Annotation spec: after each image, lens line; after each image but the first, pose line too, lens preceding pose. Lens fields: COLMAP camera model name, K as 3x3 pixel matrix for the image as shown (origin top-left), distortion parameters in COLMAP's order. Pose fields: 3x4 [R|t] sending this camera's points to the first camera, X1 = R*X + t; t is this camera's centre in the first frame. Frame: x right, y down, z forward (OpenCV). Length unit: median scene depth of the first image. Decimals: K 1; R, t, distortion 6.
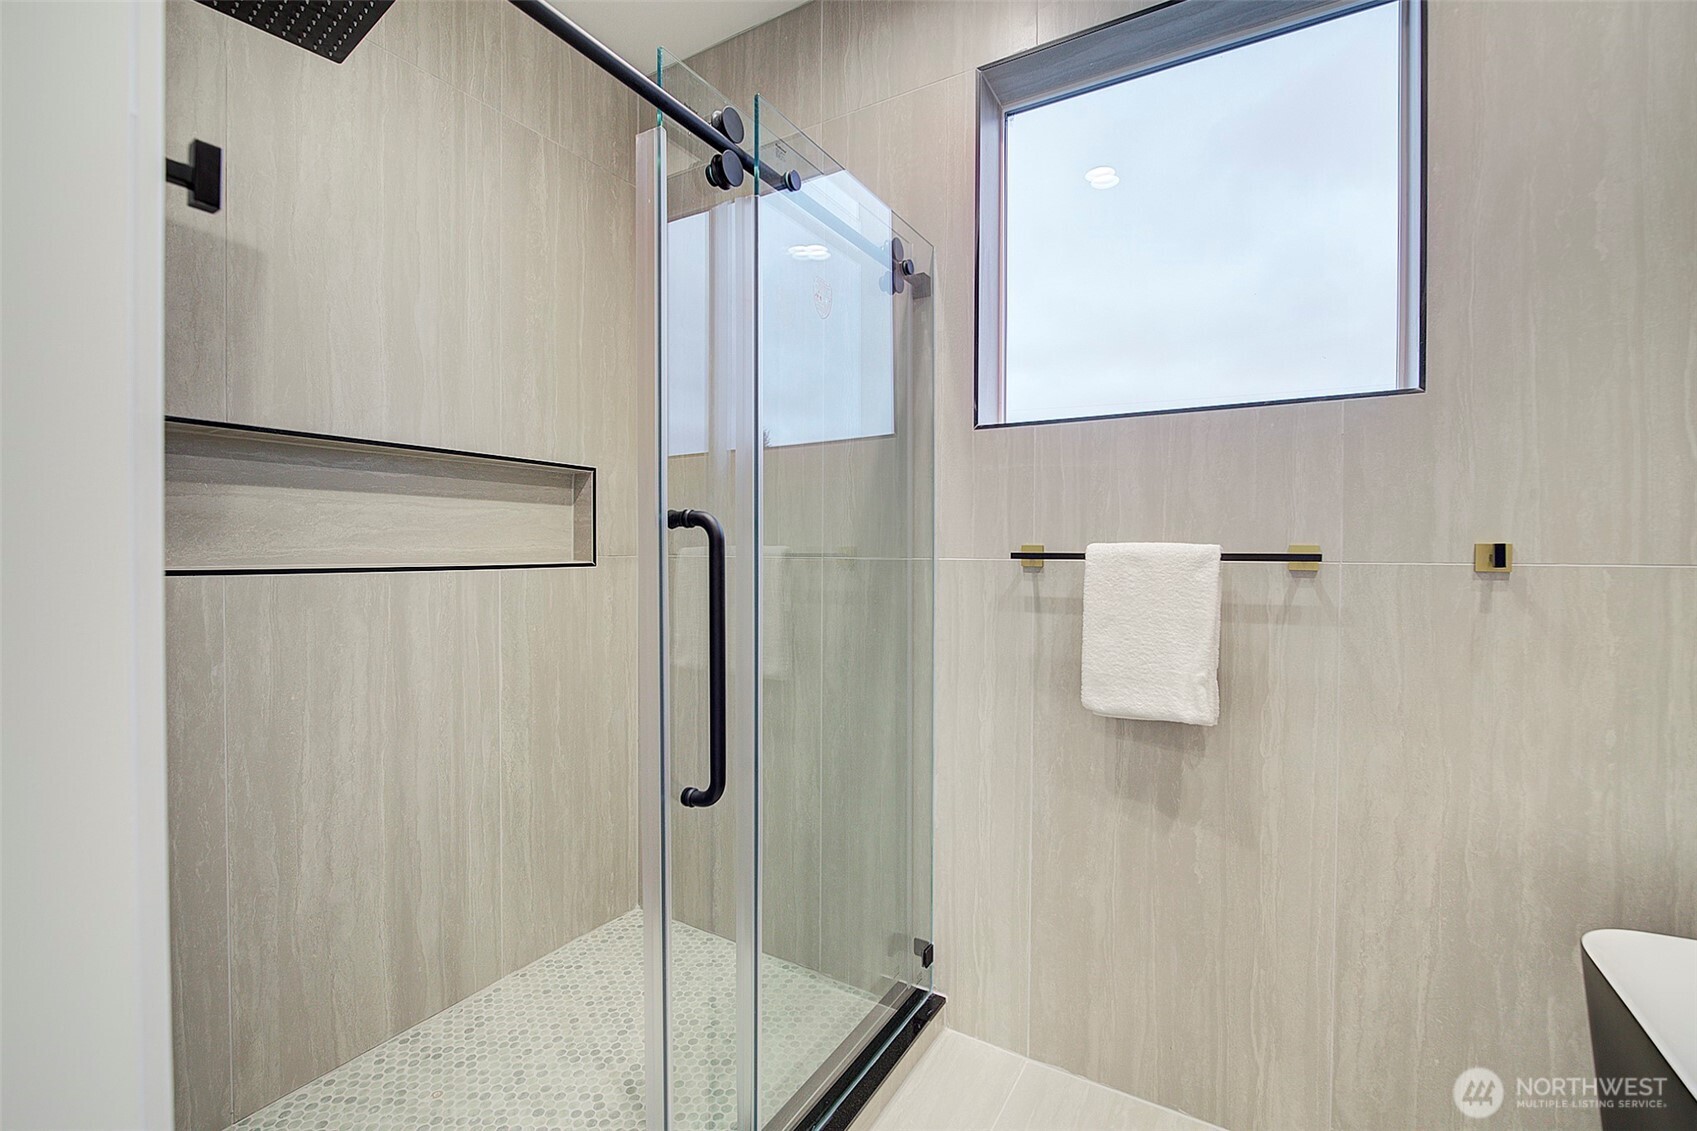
lens RADIAL K [[731.7, 0, 850.5], [0, 731.7, 561.0], [0, 0, 1]] dist [-0.013937, 0.001743]
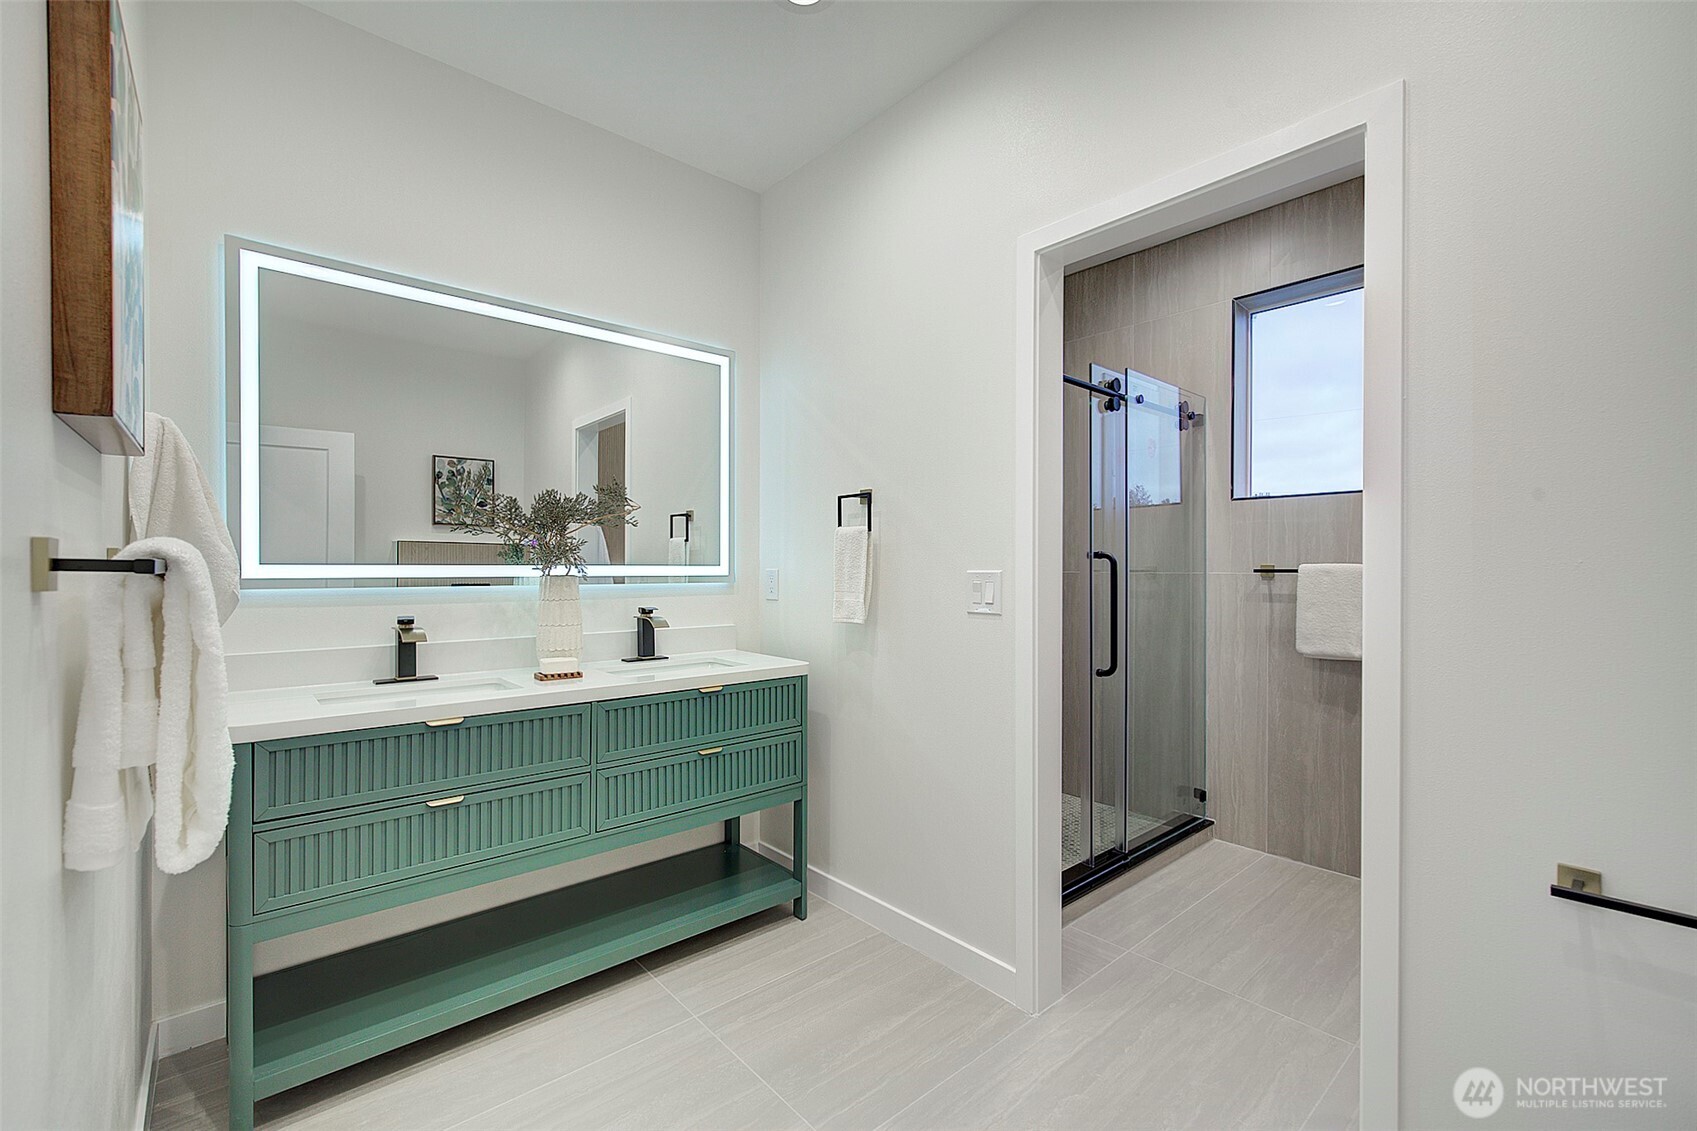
lens RADIAL K [[731.7, 0, 837.0], [0, 731.7, 570.7], [0, 0, 1]] dist [-0.013937, 0.001743]
pose [[0.950185, -0.000500, -0.311686, -0.199596], [-0.002803, 0.999945, -0.010148, 0.013395], [0.311674, 0.010516, 0.950131, -1.031856]]
